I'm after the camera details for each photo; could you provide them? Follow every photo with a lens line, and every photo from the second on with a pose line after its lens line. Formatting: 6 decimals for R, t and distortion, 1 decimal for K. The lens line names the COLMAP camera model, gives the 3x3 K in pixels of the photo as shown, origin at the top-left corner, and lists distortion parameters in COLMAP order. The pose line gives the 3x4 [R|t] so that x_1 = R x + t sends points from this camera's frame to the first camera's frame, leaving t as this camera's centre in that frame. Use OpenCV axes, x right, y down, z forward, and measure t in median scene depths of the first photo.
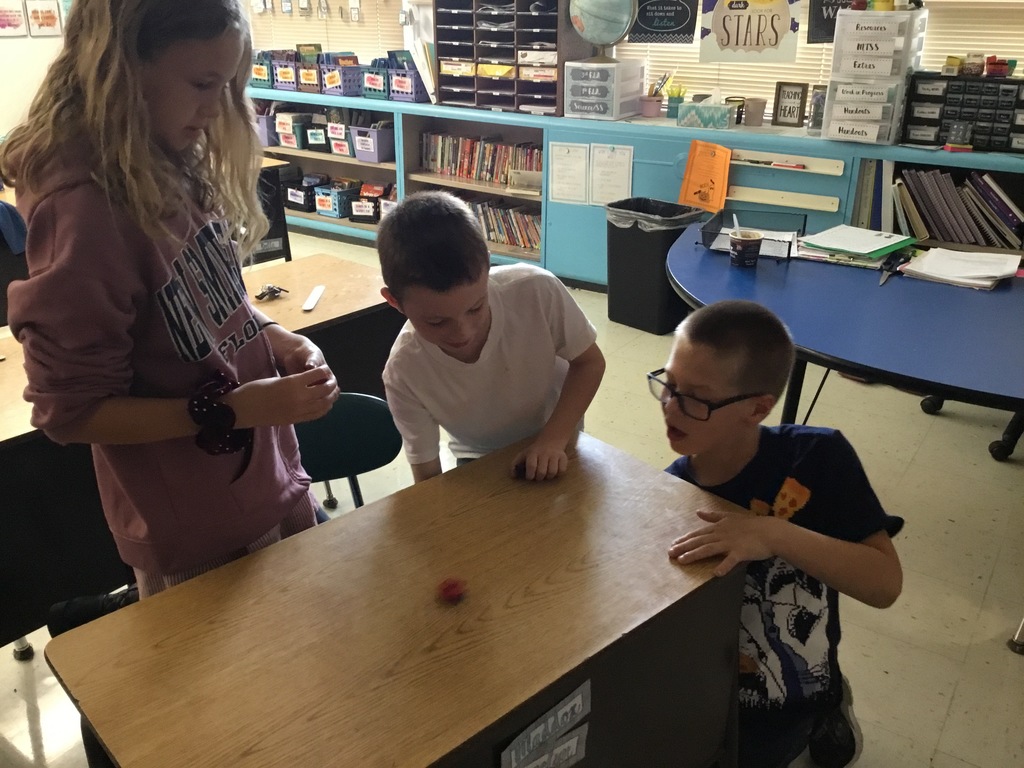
lens RADIAL K [[903.6, 0, 512.0], [0, 903.6, 384.0], [0, 0, 1]] dist [0.084066, -0.145404]
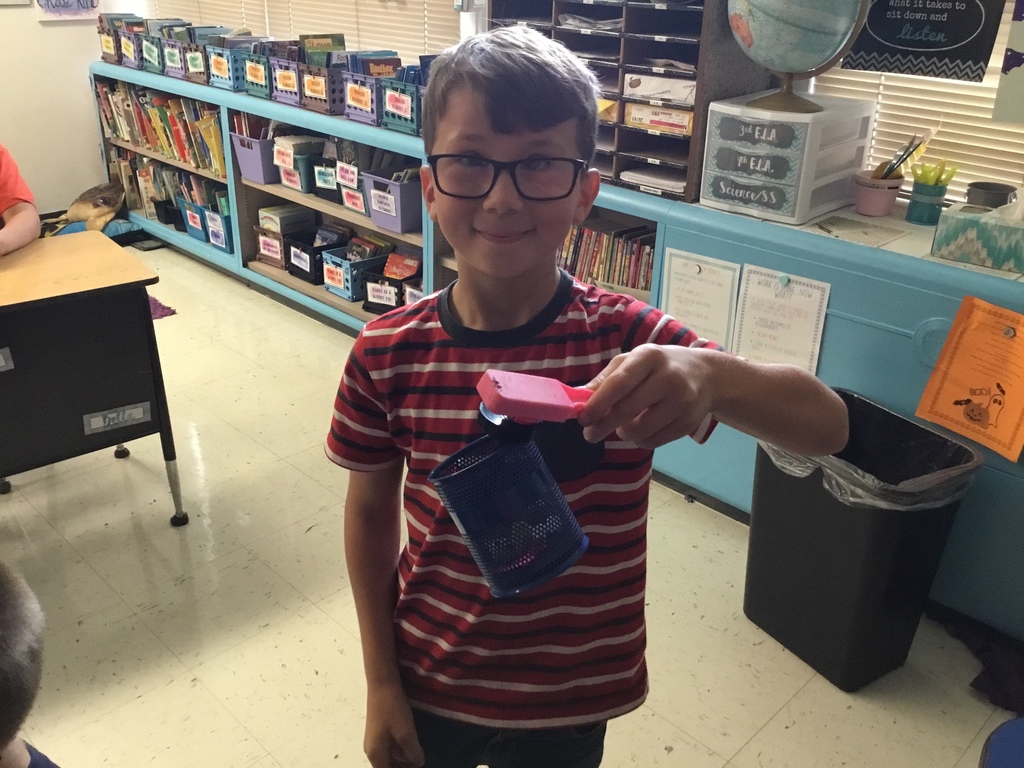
lens RADIAL K [[903.6, 0, 512.0], [0, 903.6, 384.0], [0, 0, 1]] dist [0.084066, -0.145404]
pose [[0.980431, 0.101571, -0.168635, 0.050113], [-0.095114, 0.994405, 0.045955, -0.202123], [0.172359, -0.029016, 0.984607, 0.455129]]
